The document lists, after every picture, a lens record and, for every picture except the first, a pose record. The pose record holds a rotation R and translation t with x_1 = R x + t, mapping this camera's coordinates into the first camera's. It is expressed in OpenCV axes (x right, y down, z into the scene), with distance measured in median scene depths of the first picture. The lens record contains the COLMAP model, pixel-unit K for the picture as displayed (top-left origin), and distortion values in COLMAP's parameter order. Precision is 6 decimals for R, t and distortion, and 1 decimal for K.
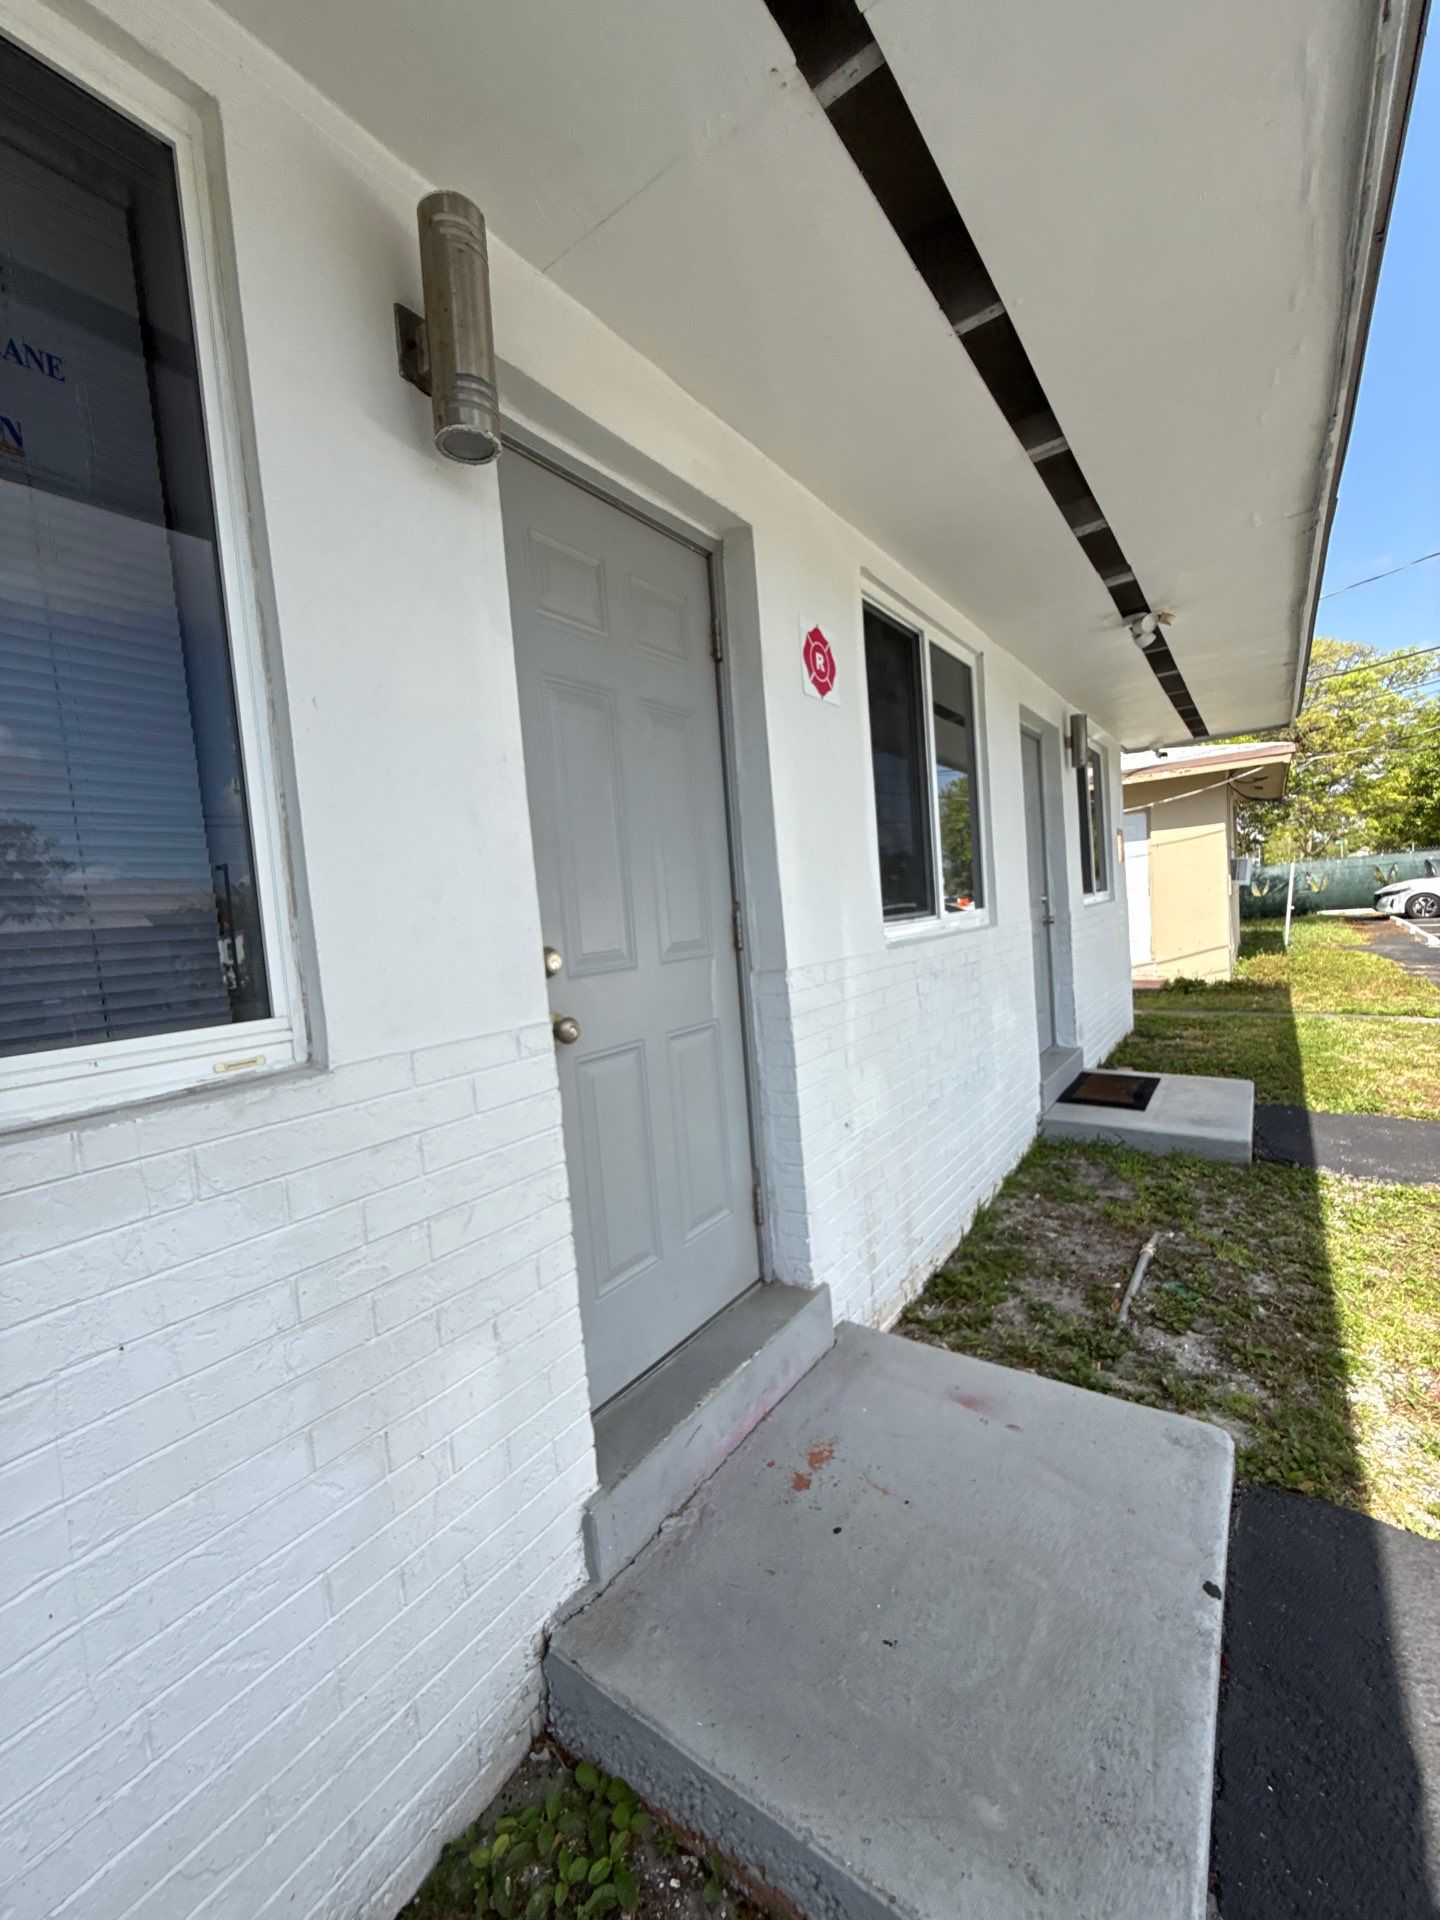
lens RADIAL K [[763.3, 0, 719.2], [0, 763.3, 963.8], [0, 0, 1]] dist [0.001021, 0.000136]
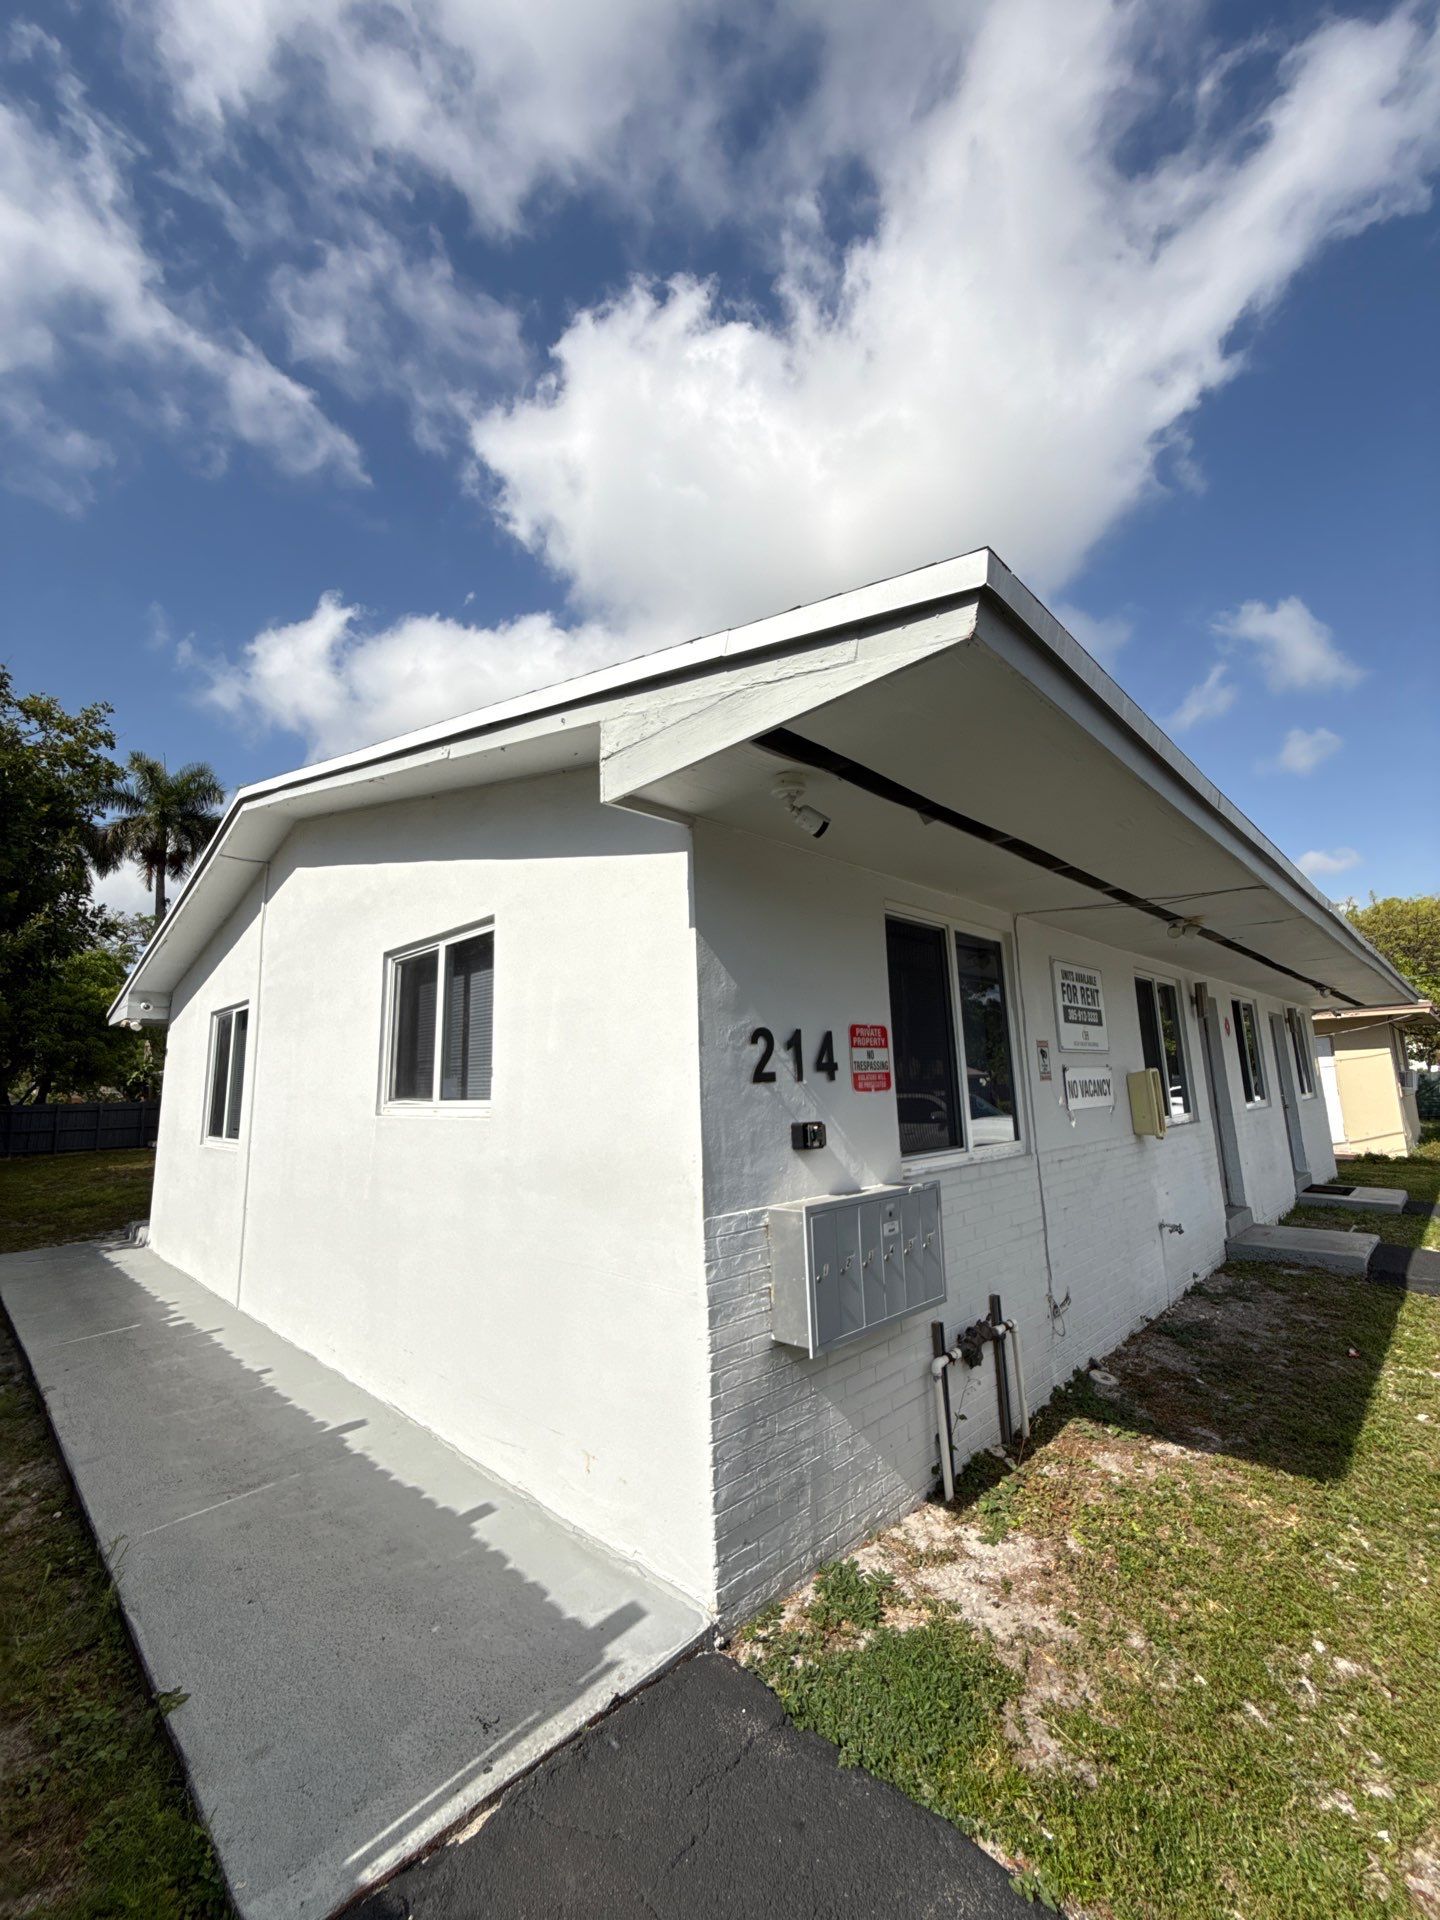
lens RADIAL K [[764.1, 0, 716.1], [0, 764.1, 961.9], [0, 0, 1]] dist [0.001616, 0.000513]
pose [[0.985625, 0.022277, -0.167470, -0.399946], [-0.058919, 0.974358, -0.217151, 0.054754], [0.158338, 0.223897, 0.961665, -0.704820]]
